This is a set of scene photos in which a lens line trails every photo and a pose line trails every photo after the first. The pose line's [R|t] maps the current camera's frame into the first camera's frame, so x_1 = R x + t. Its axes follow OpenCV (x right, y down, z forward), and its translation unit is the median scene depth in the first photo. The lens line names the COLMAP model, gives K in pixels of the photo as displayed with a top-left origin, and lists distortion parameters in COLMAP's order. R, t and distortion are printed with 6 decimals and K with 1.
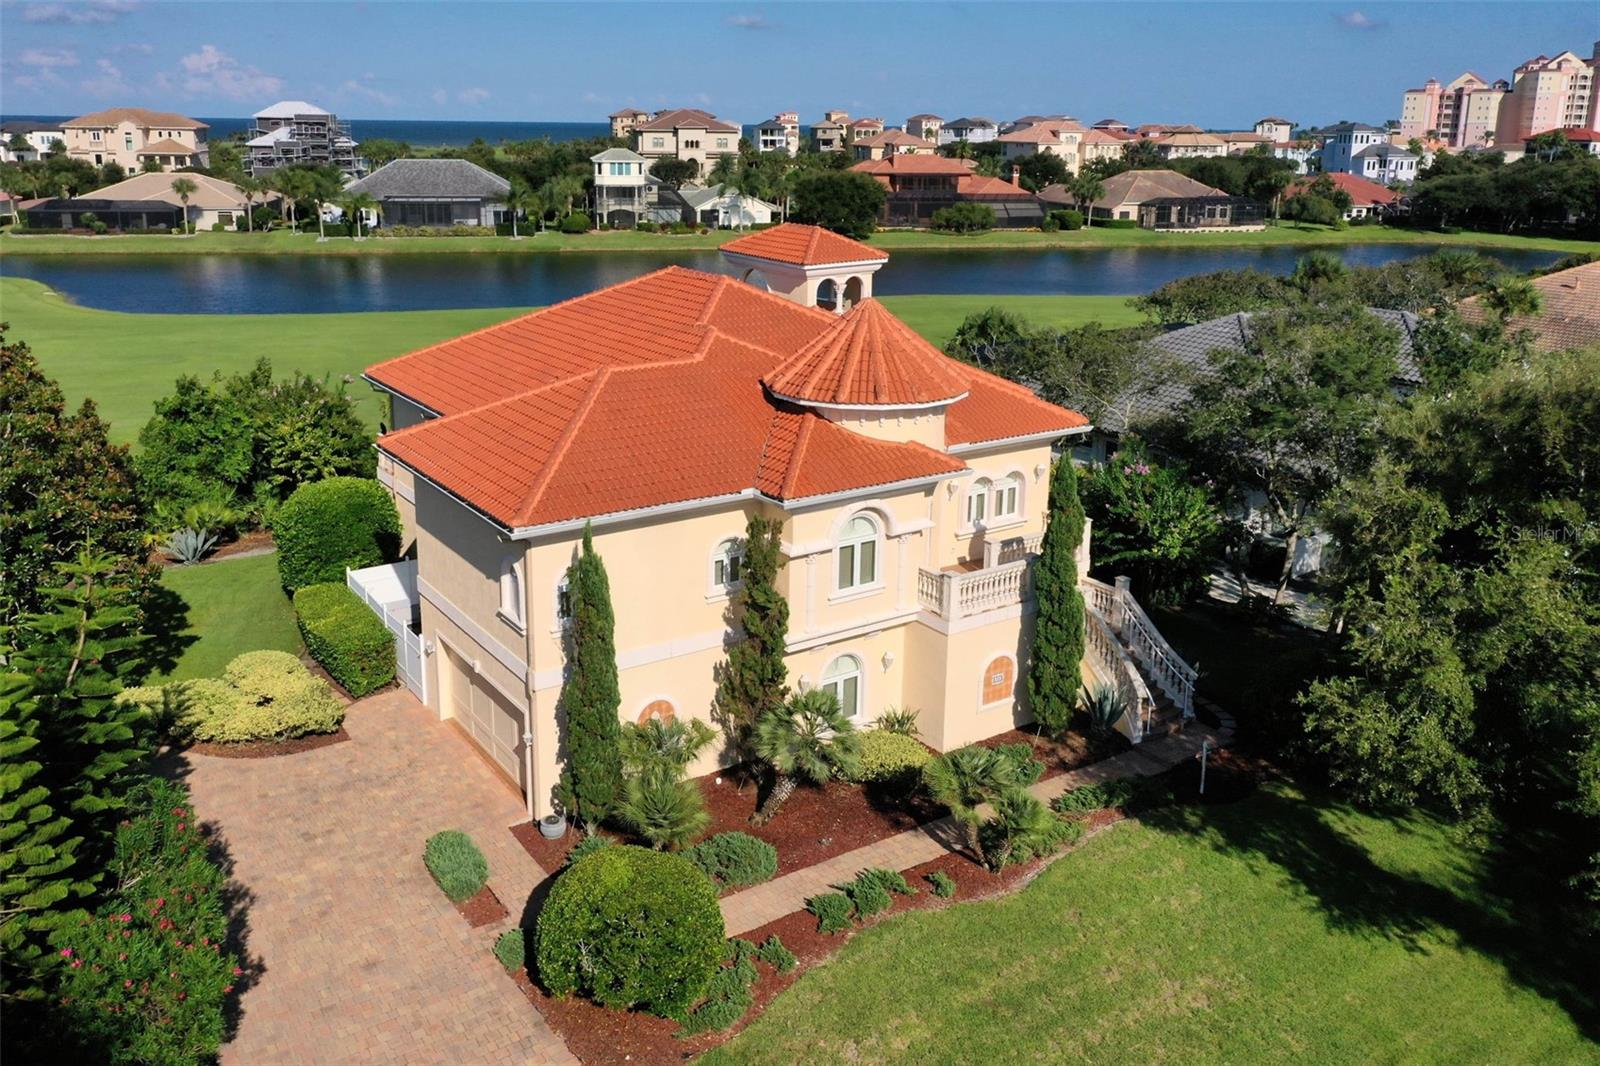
lens RADIAL K [[1320.8, 0, 775.2], [0, 1320.8, 436.0], [0, 0, 1]] dist [0.004837, -0.004583]
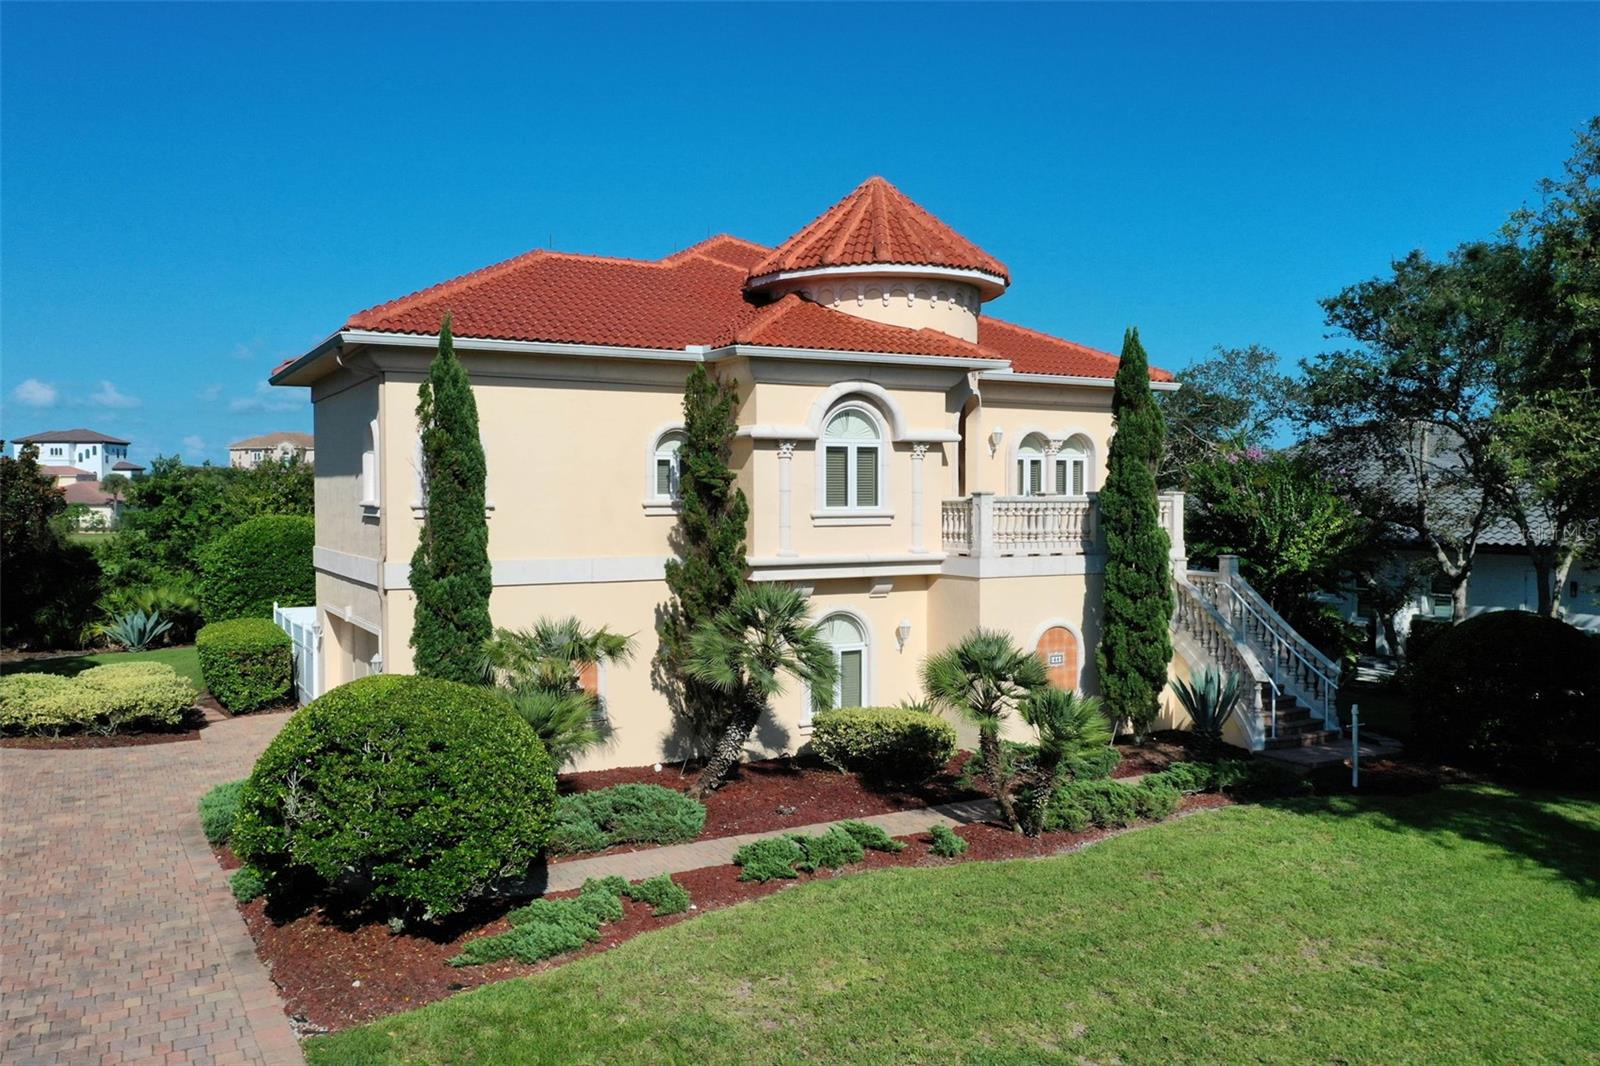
lens RADIAL K [[1281.6, 0, 800.0], [0, 1281.6, 533.0], [0, 0, 1]] dist [0.001477, 0.002377]
pose [[0.996013, -0.009471, -0.088699, 0.095014], [-0.008652, 0.979401, -0.201738, 0.270265], [0.088782, 0.201701, 0.975415, 0.295540]]
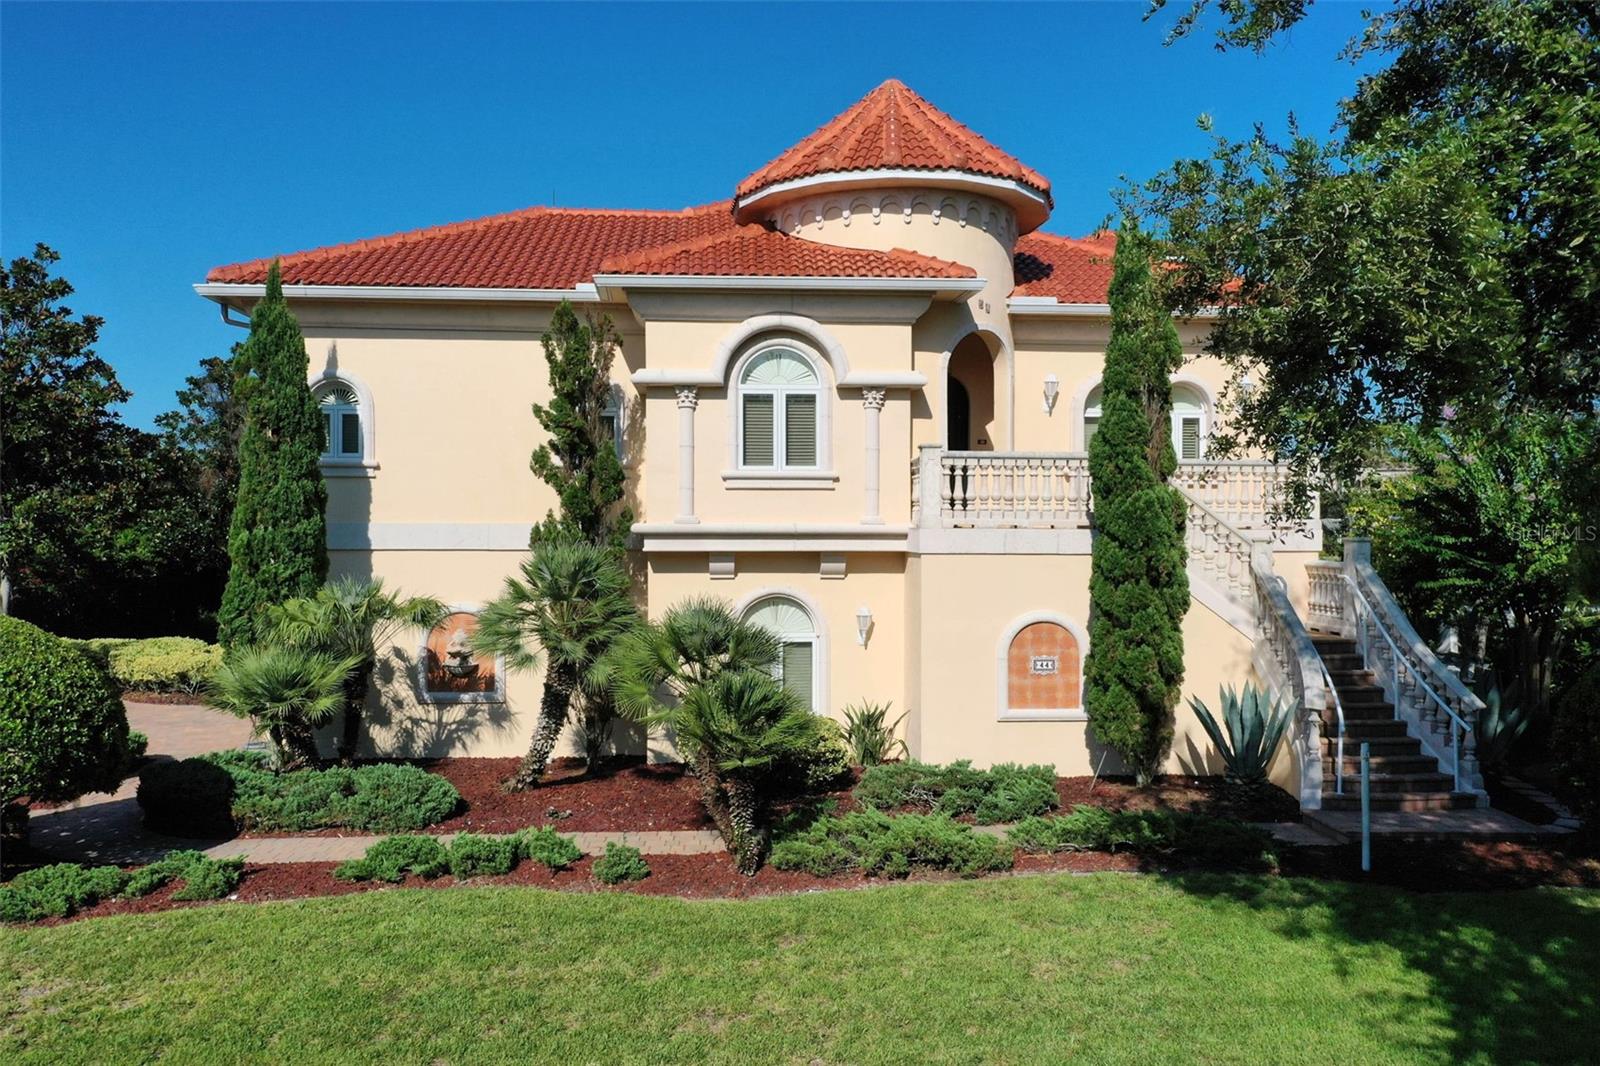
lens RADIAL K [[1281.6, 0, 800.0], [0, 1281.6, 533.0], [0, 0, 1]] dist [0.001477, 0.002377]
pose [[0.863598, -0.007771, -0.504122, 0.366588], [-0.110677, 0.972571, -0.204590, 0.261901], [0.491884, 0.232478, 0.839049, 0.505458]]
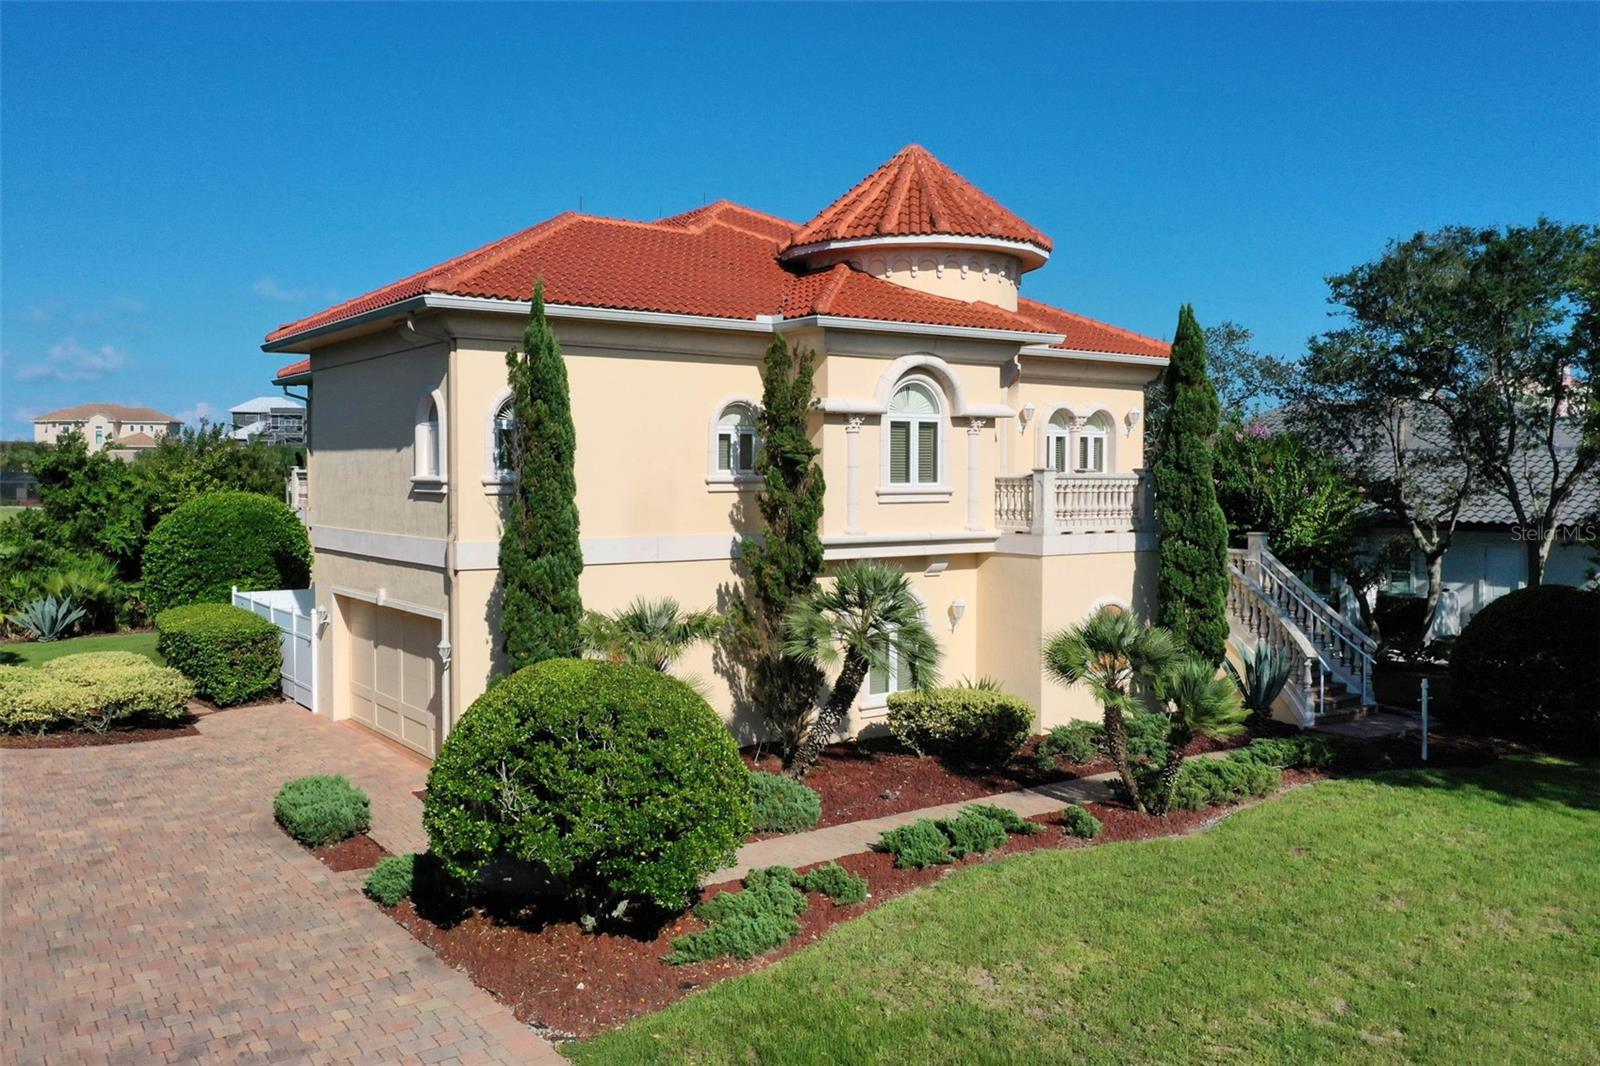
lens RADIAL K [[1323.9, 0, 772.0], [0, 1323.9, 515.8], [0, 0, 1]] dist [0.004456, 0.004290]
pose [[0.999848, -0.010558, 0.013891, -0.026052], [0.013116, 0.979848, -0.199315, 0.271283], [-0.011506, 0.199467, 0.979837, 0.291439]]
